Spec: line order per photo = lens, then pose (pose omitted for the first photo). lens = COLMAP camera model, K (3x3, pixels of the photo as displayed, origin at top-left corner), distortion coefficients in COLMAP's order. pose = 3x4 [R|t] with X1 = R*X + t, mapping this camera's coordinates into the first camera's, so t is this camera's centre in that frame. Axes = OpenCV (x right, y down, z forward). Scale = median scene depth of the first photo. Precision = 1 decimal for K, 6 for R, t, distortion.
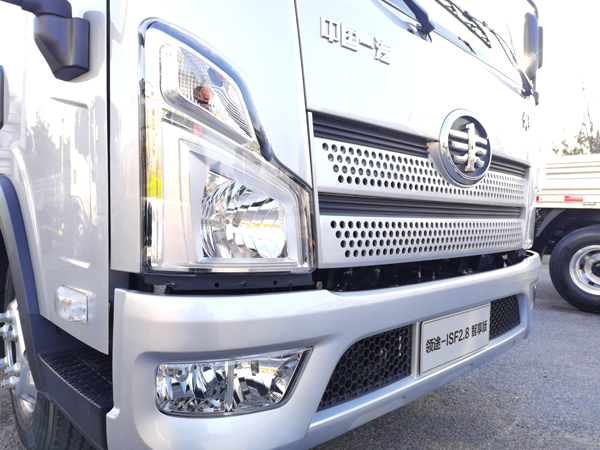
lens RADIAL K [[460.8, 0, 300.0], [0, 460.8, 224.3], [0, 0, 1]] dist [-0.002989, -0.000594]
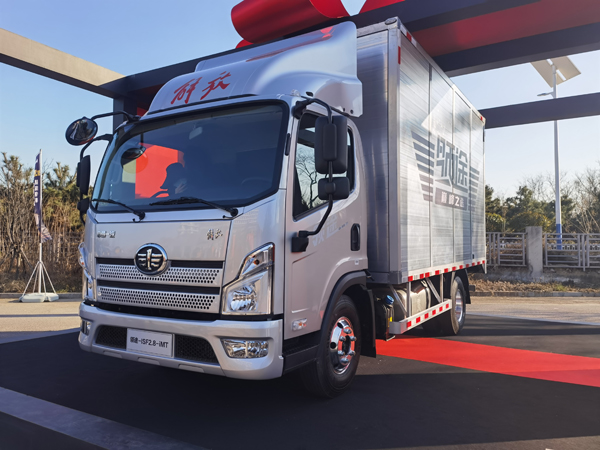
lens RADIAL K [[473.6, 0, 300.0], [0, 473.6, 226.2], [0, 0, 1]] dist [0.001178, 0.000430]
pose [[0.272679, -0.078535, -0.958894, 3.151933], [-0.031463, 0.995402, -0.090472, -0.154447], [0.961591, 0.054840, 0.268954, 1.177997]]
